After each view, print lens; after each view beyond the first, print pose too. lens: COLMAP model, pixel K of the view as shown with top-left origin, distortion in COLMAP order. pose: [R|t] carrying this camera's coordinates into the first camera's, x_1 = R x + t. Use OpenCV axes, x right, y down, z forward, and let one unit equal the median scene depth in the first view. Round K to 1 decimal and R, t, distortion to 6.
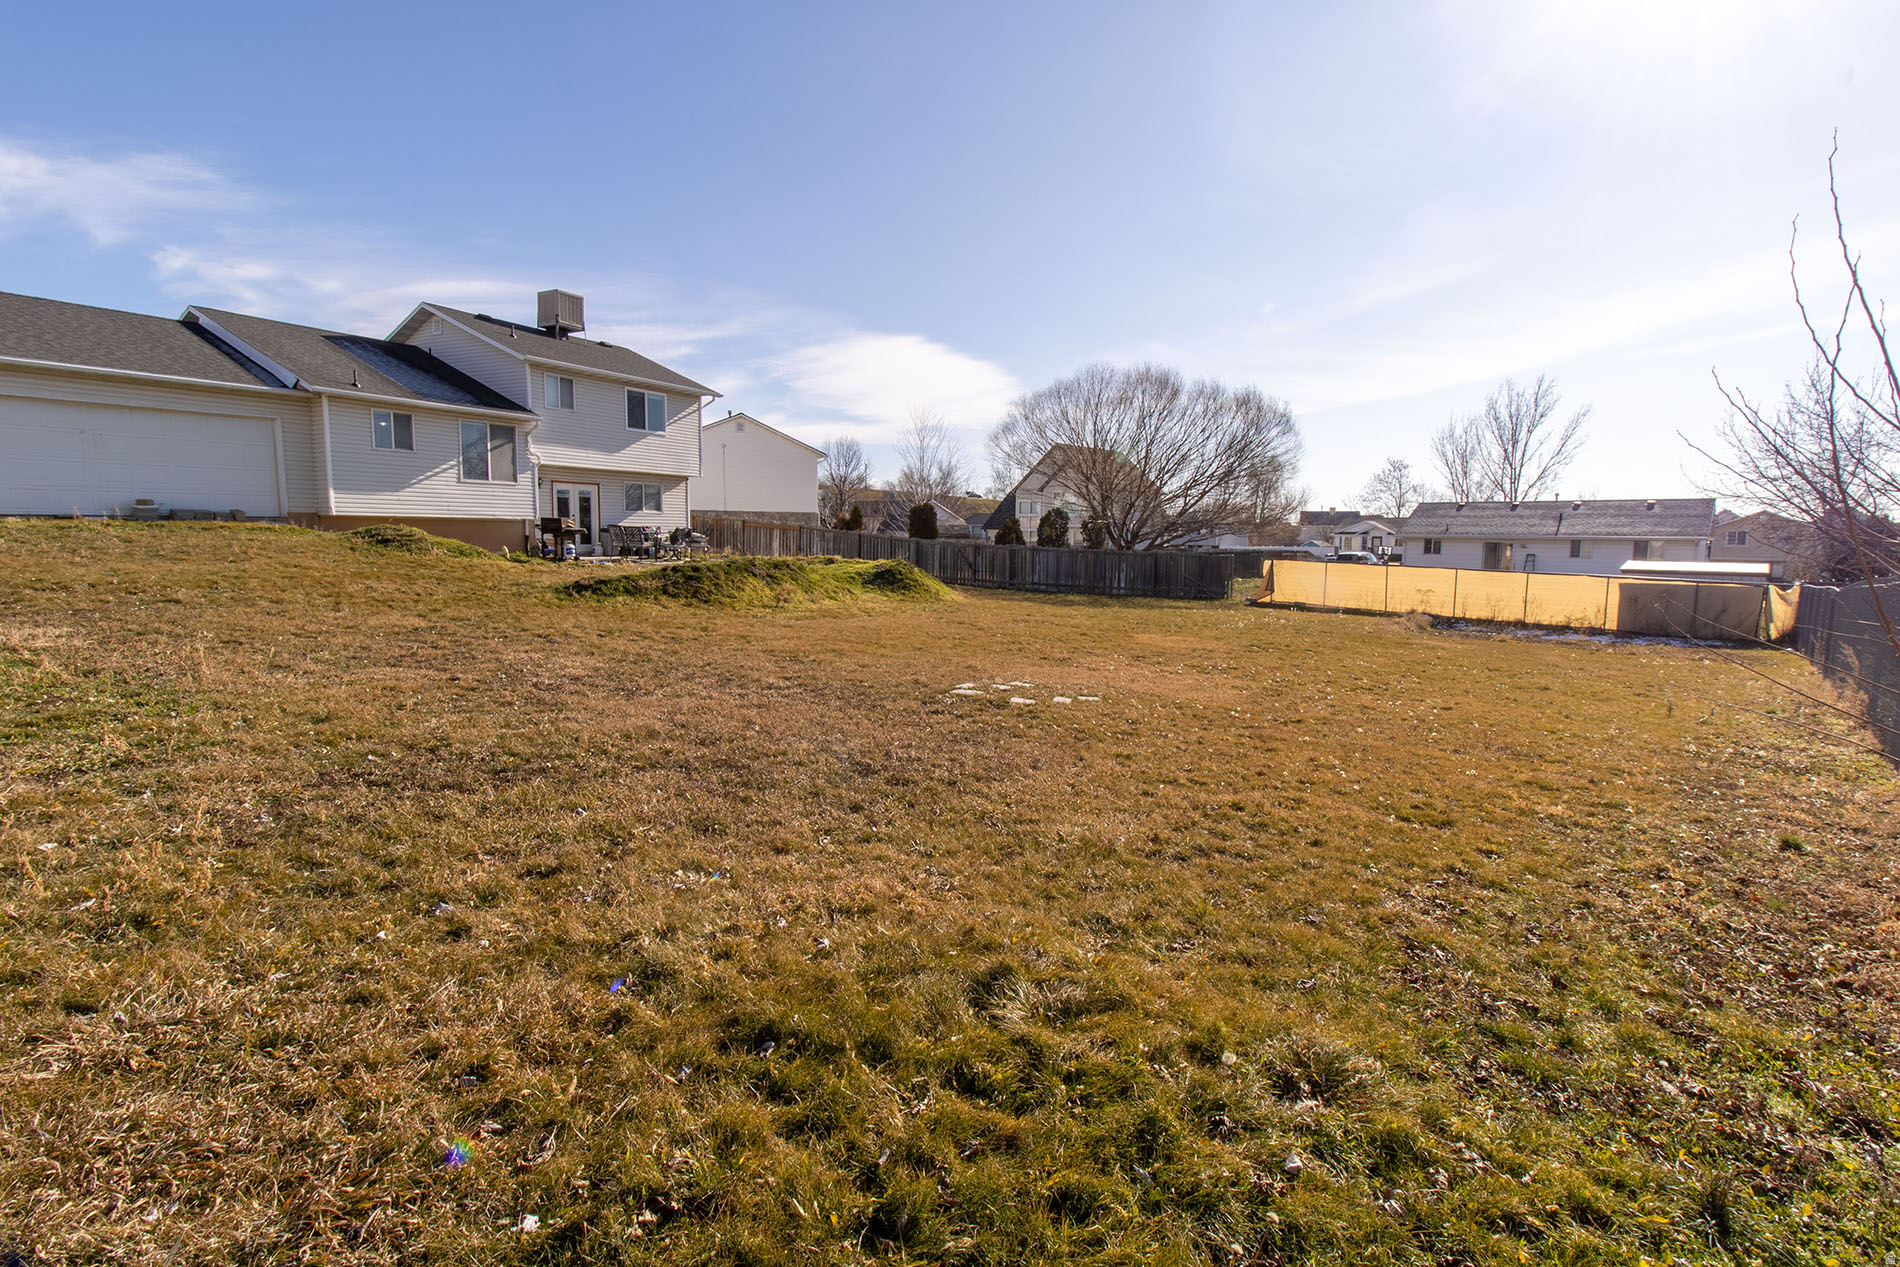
lens RADIAL K [[897.7, 0, 959.4], [0, 897.7, 598.2], [0, 0, 1]] dist [0.002365, 0.000063]
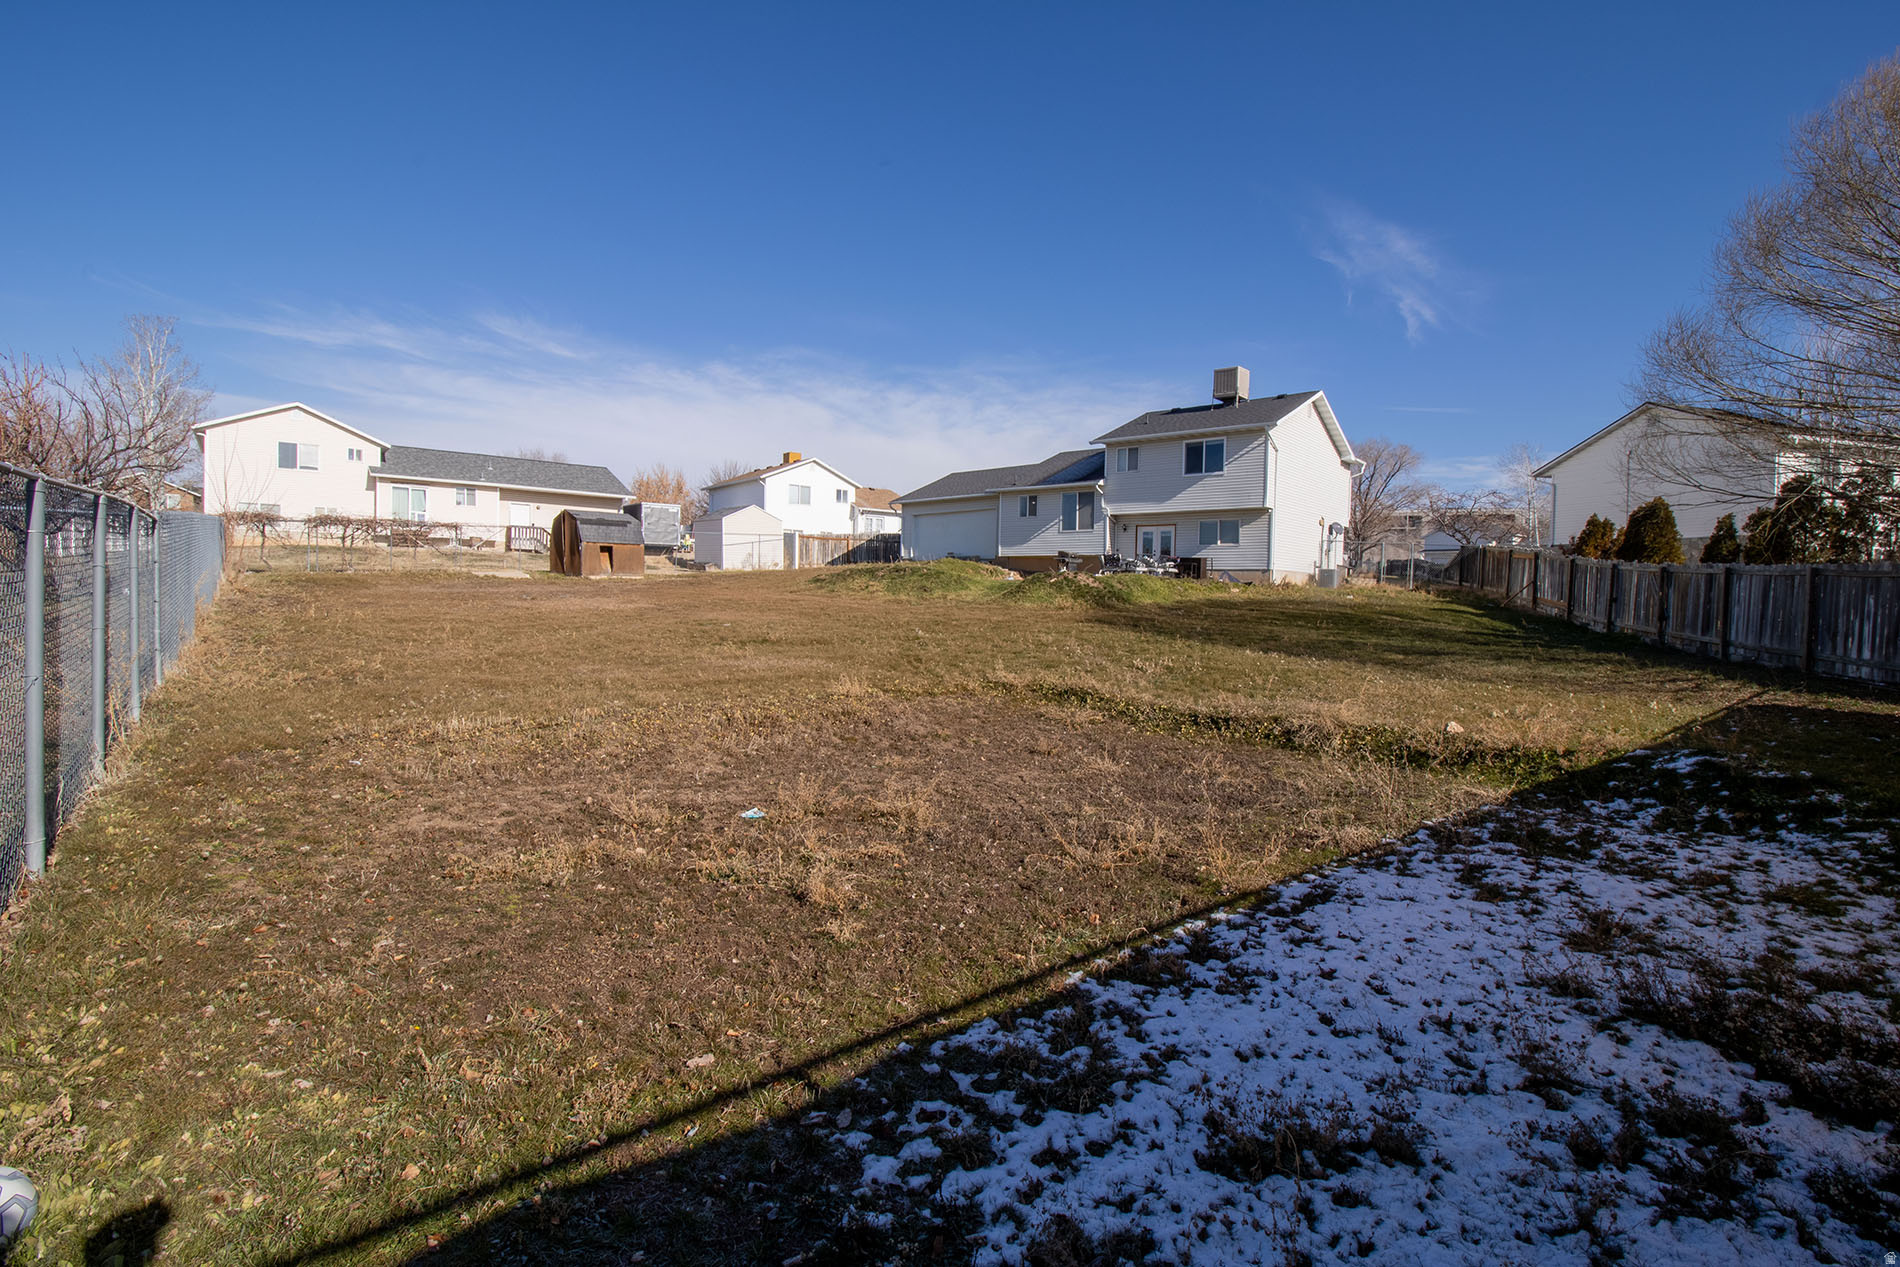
lens RADIAL K [[897.7, 0, 959.4], [0, 897.7, 598.2], [0, 0, 1]] dist [0.002365, 0.000063]
pose [[-0.179317, -0.002269, -0.983789, 0.668927], [-0.086747, 0.996139, 0.013514, -0.013147], [0.979959, 0.087764, -0.178821, 0.730546]]
